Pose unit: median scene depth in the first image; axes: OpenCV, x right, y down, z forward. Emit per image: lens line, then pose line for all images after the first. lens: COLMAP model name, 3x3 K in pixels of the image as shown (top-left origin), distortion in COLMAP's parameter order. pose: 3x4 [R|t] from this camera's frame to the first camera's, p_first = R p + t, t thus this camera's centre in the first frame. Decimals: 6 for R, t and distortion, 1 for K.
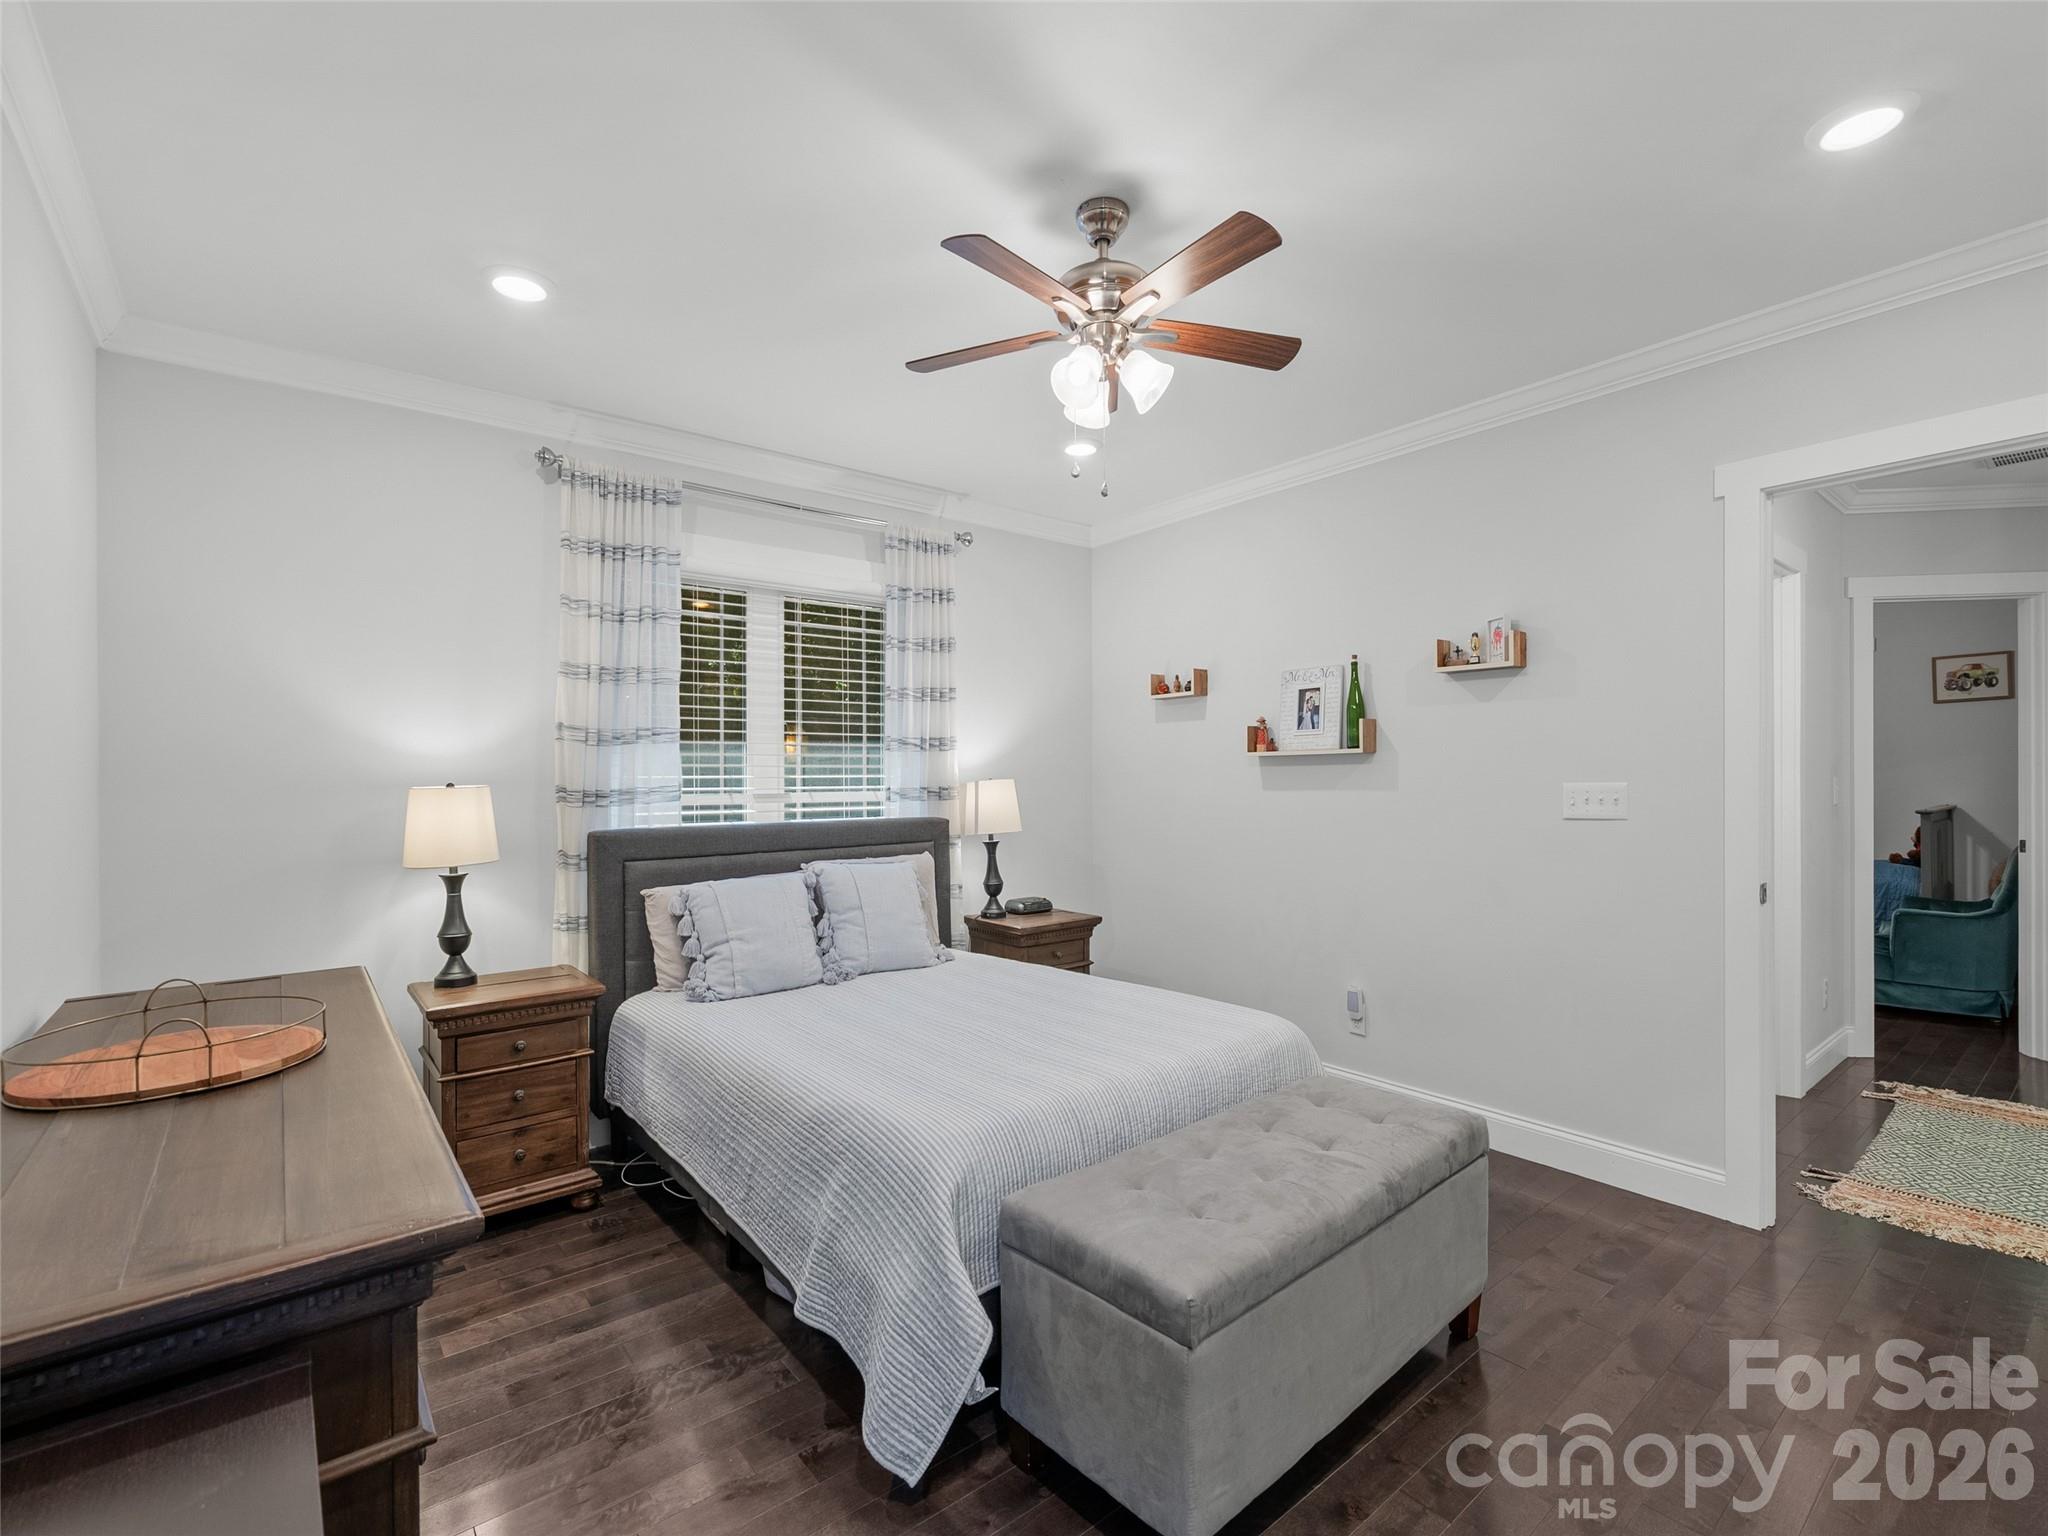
lens RADIAL K [[924.4, 0, 1020.3], [0, 924.4, 774.5], [0, 0, 1]] dist [-0.008982, 0.000118]
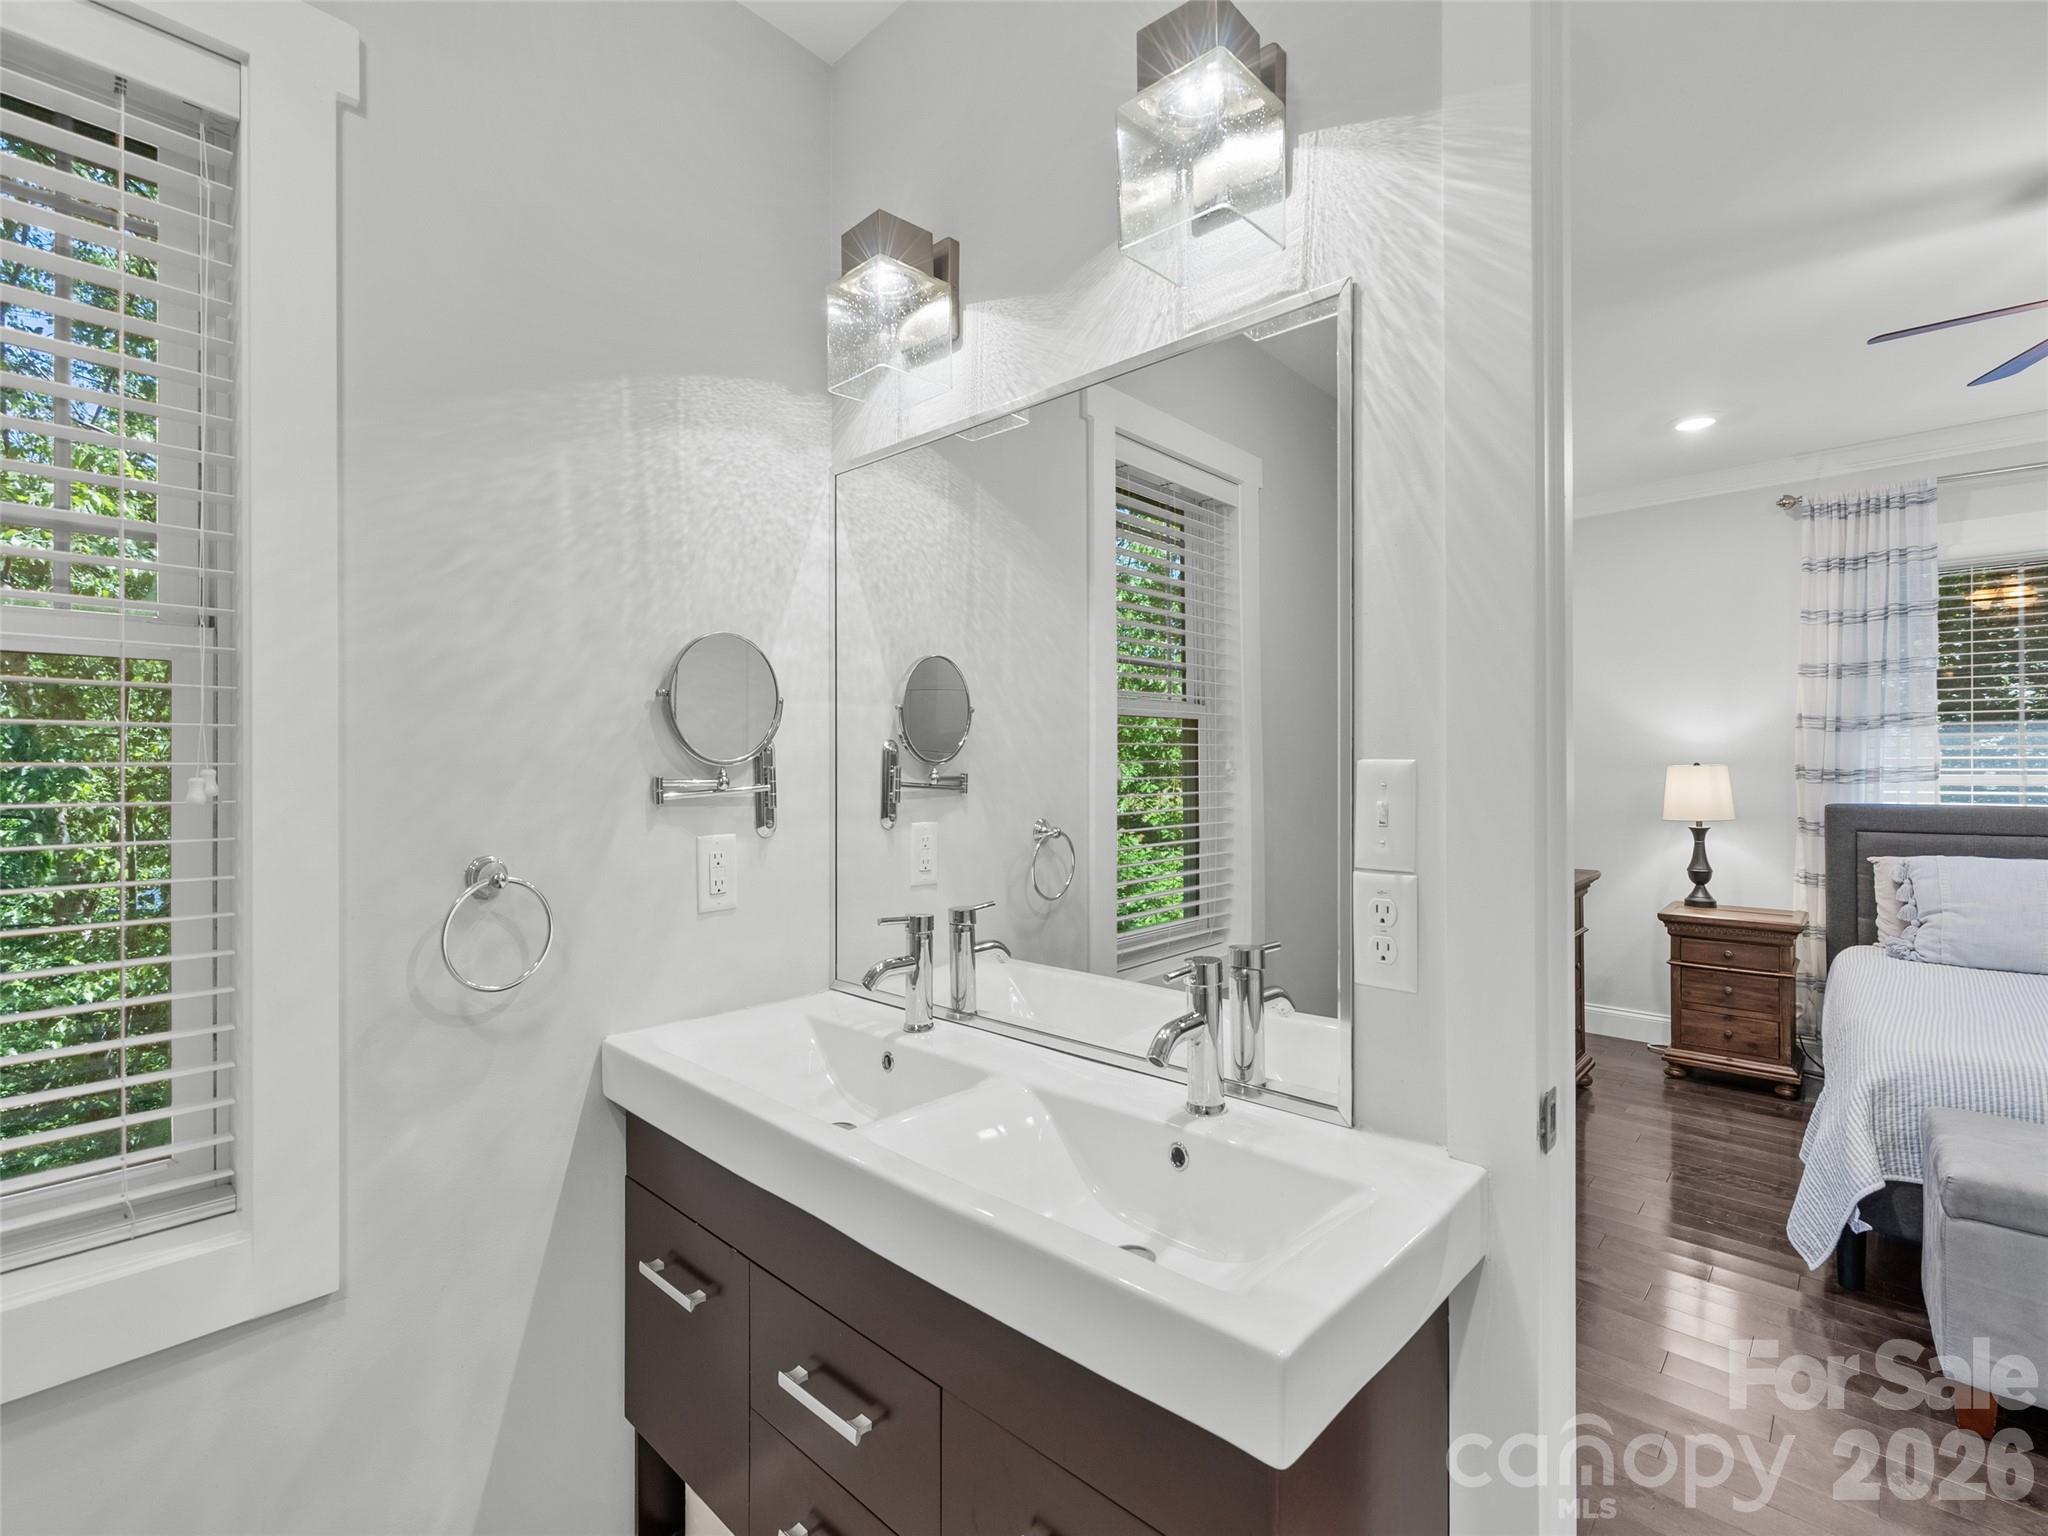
lens RADIAL K [[941.0, 0, 1024.0], [0, 941.0, 768.0], [0, 0, 1]] dist [-0.000802, -0.000273]
pose [[0.131508, 0.007650, -0.991286, 0.603867], [0.002263, 0.999965, 0.008017, 0.003320], [0.991312, -0.003297, 0.131486, -0.189921]]
